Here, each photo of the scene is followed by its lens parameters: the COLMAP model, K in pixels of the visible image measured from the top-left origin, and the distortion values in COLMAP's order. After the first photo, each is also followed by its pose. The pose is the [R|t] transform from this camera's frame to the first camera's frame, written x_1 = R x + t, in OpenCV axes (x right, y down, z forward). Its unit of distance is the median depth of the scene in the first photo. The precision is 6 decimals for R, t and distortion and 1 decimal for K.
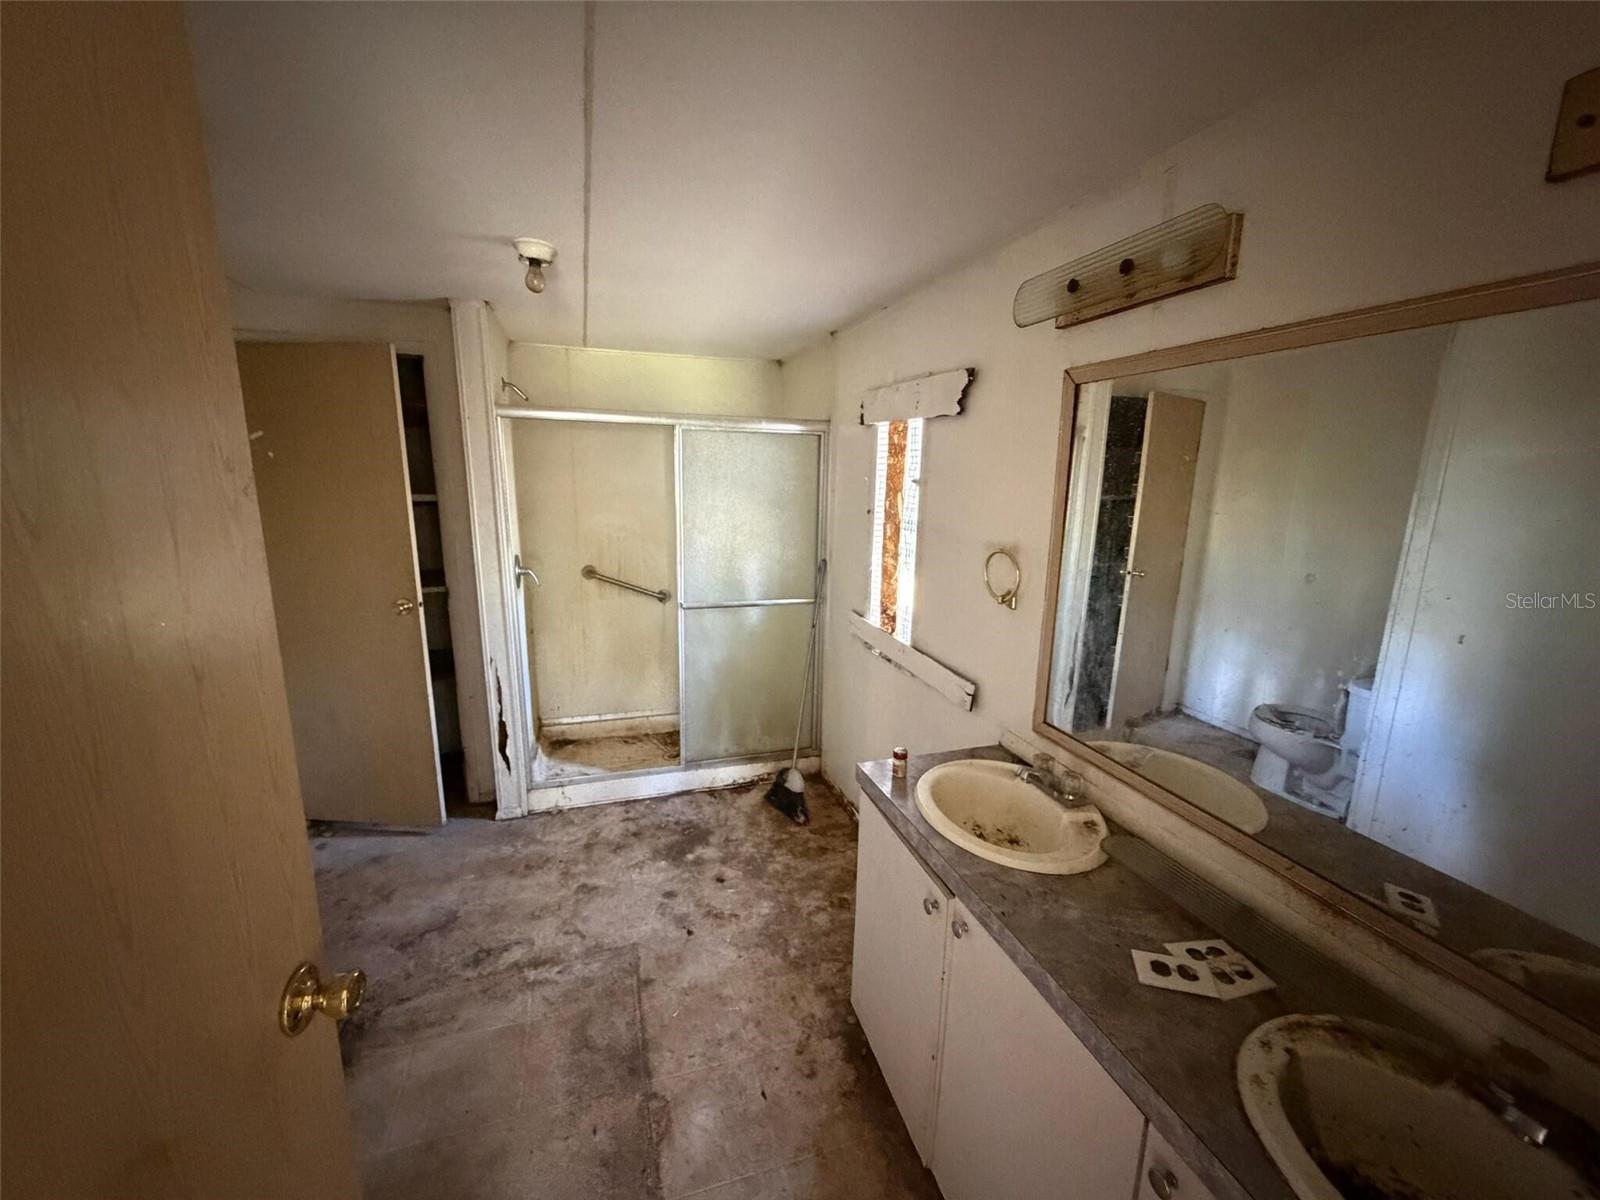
lens RADIAL K [[638.3, 0, 802.1], [0, 638.3, 600.3], [0, 0, 1]] dist [-0.001472, 0.000132]
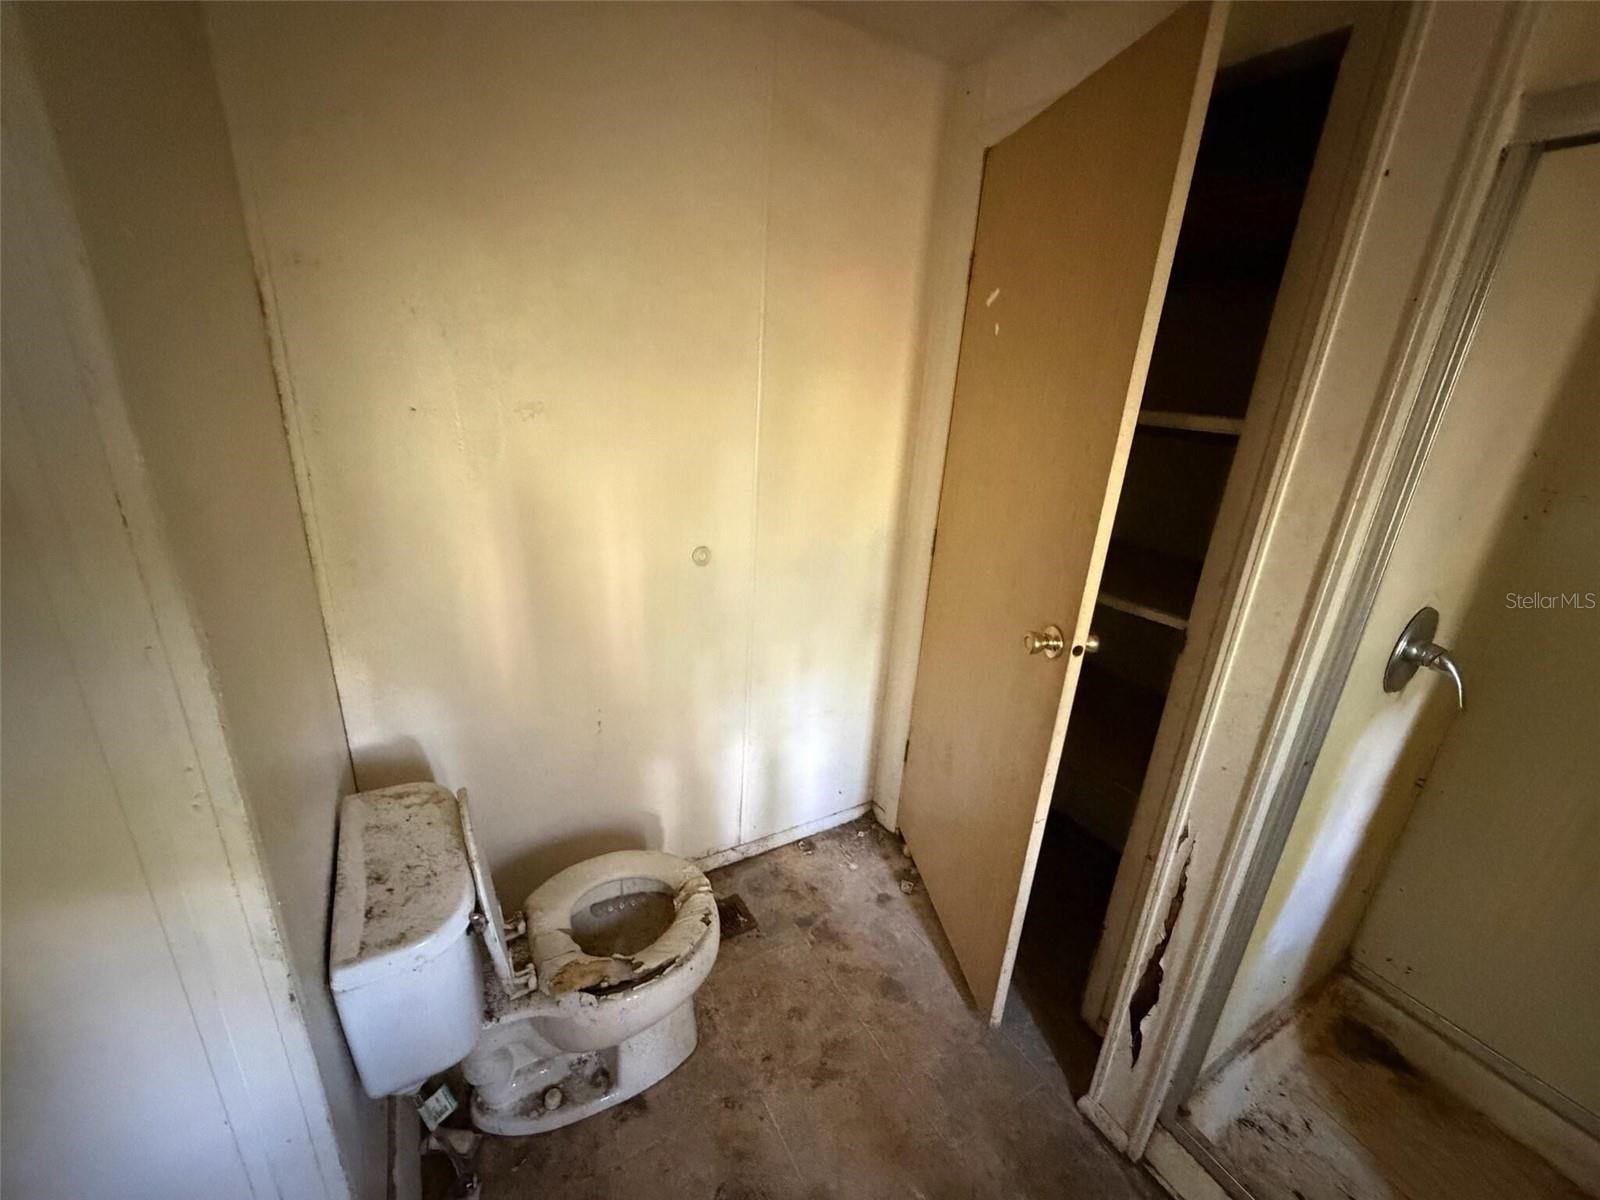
lens RADIAL K [[638.3, 0, 801.3], [0, 638.3, 607.6], [0, 0, 1]] dist [-0.001472, 0.000132]
pose [[0.201869, 0.329914, -0.922175, -0.198679], [-0.259396, 0.925945, 0.274480, -0.084590], [0.944438, 0.183799, 0.272498, 0.599247]]
